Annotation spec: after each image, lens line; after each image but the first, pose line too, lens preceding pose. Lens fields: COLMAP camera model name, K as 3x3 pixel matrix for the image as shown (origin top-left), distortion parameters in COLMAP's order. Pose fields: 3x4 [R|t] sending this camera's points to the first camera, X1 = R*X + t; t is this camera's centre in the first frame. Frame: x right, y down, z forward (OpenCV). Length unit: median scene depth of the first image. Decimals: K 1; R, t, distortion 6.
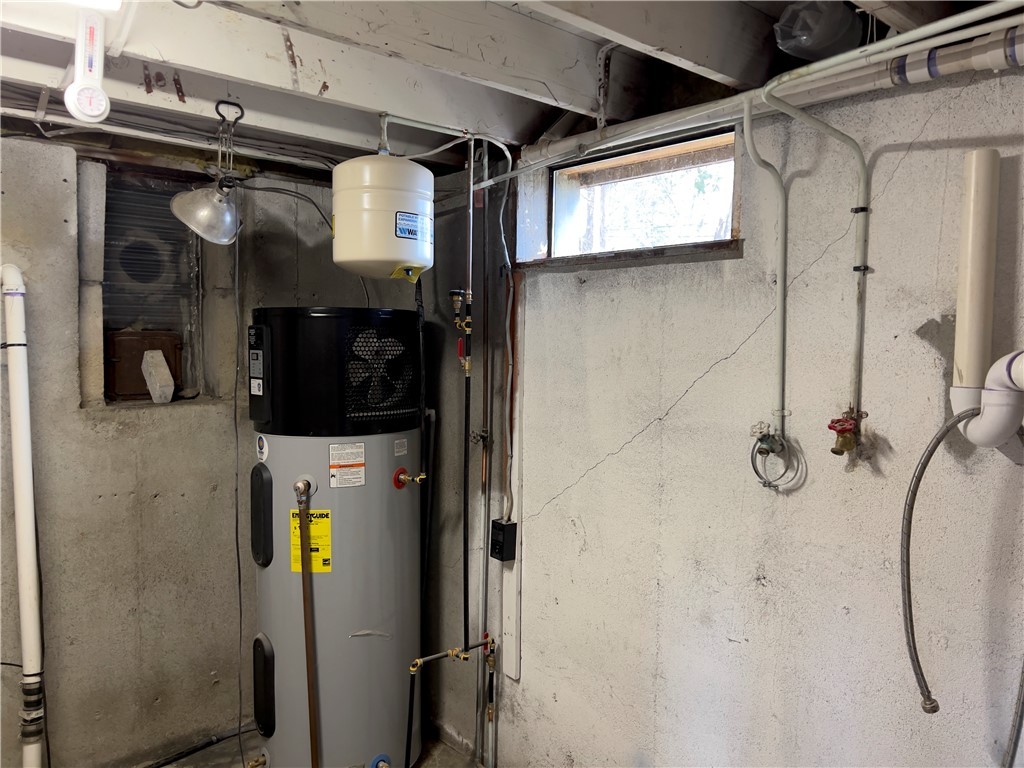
lens RADIAL K [[766.9, 0, 513.2], [0, 766.9, 376.2], [0, 0, 1]] dist [0.056428, -0.070627]
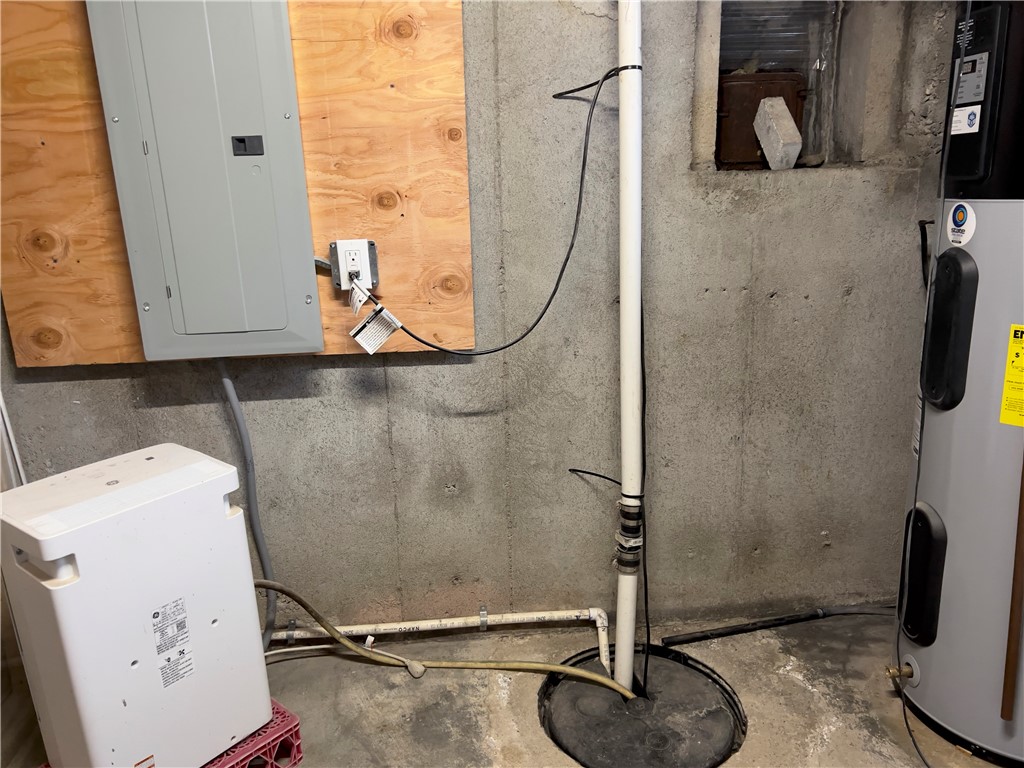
lens RADIAL K [[766.9, 0, 512.6], [0, 766.9, 383.2], [0, 0, 1]] dist [0.056428, -0.070627]
pose [[0.807460, 0.121402, -0.577296, -0.239501], [0.003478, 0.977599, 0.210448, 0.085481], [0.589913, -0.171936, 0.788949, 0.269868]]
